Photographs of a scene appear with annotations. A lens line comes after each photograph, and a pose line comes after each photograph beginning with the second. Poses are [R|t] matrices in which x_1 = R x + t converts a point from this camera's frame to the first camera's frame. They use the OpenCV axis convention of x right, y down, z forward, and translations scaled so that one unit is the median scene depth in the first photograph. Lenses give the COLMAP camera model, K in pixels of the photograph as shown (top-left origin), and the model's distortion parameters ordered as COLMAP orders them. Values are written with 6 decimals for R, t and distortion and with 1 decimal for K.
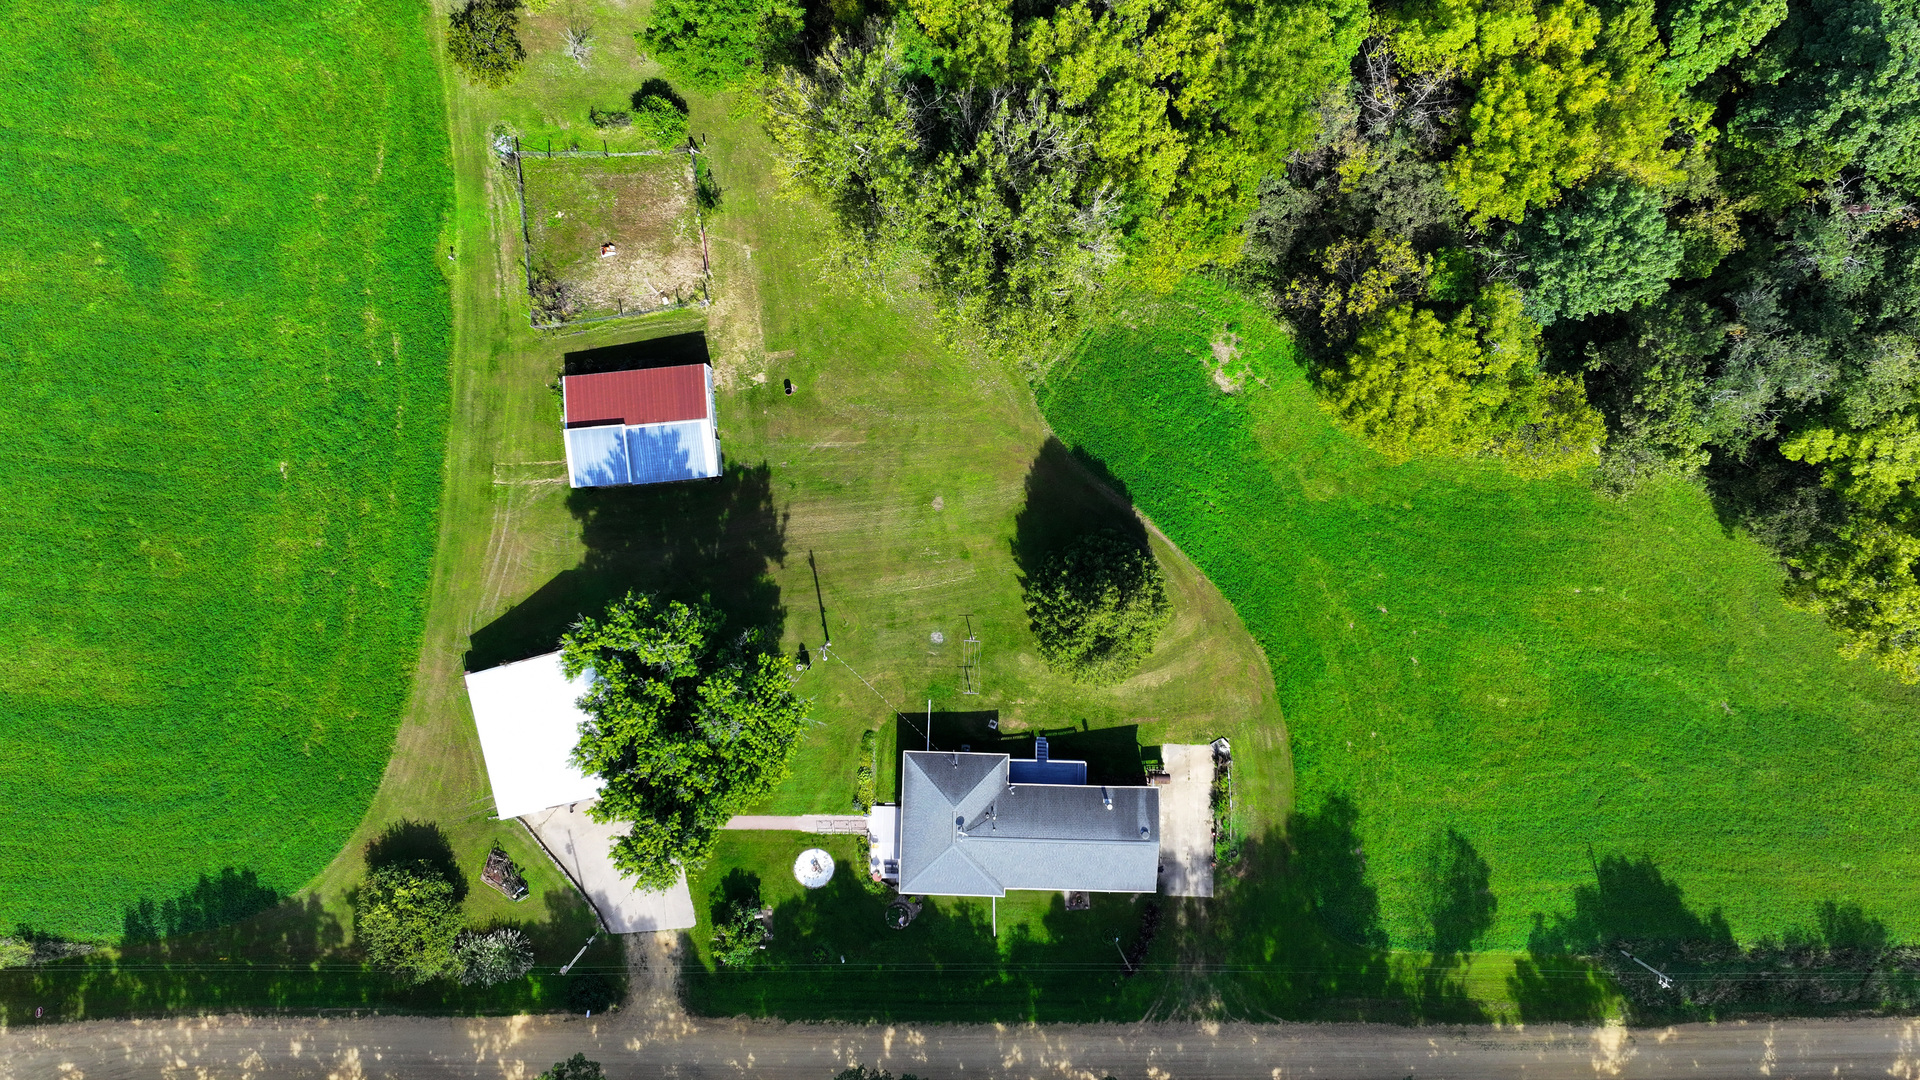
lens RADIAL K [[1216.9, 0, 966.1], [0, 1216.9, 554.5], [0, 0, 1]] dist [-0.035197, 0.036498]
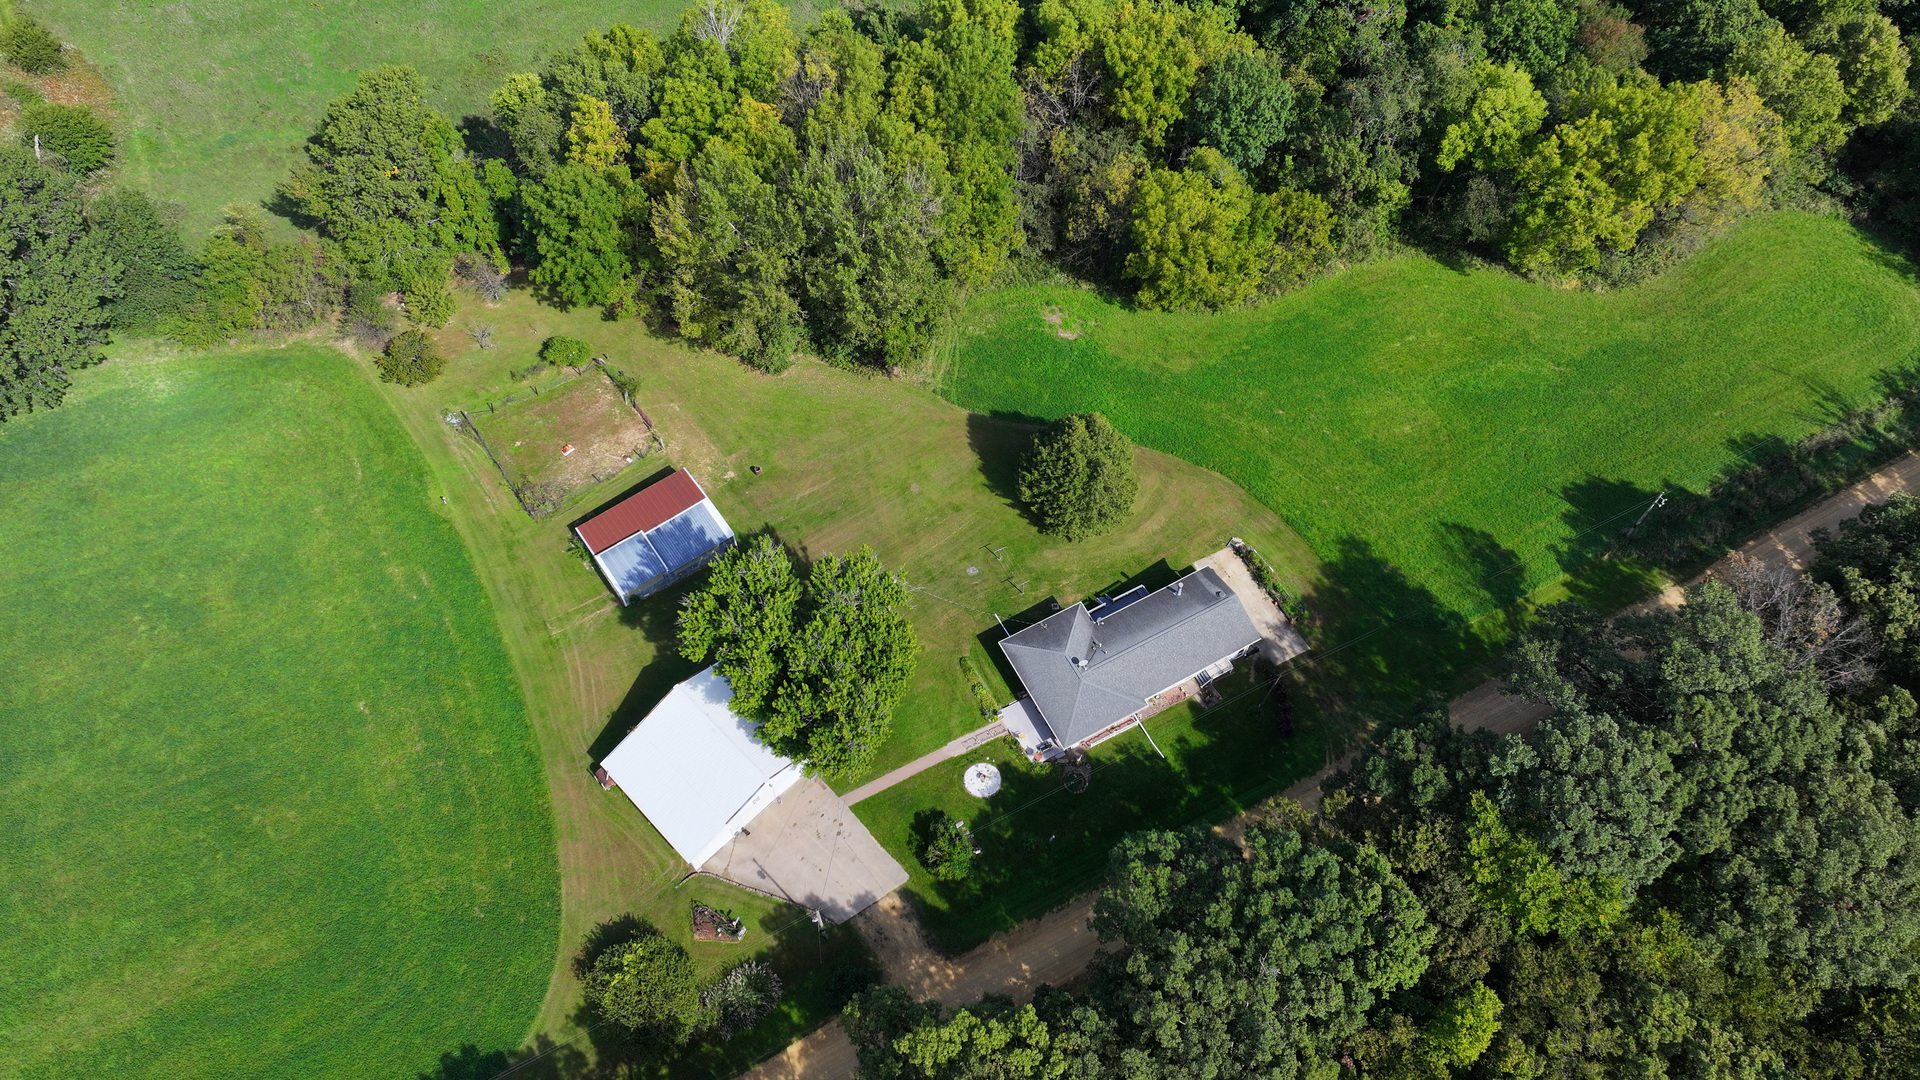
lens RADIAL K [[1216.9, 0, 966.1], [0, 1216.9, 554.5], [0, 0, 1]] dist [-0.035197, 0.036498]
pose [[0.863982, -0.449403, 0.227097, -0.281890], [0.503517, 0.773419, -0.385091, 0.495104], [-0.002580, 0.447058, 0.894501, -0.016294]]
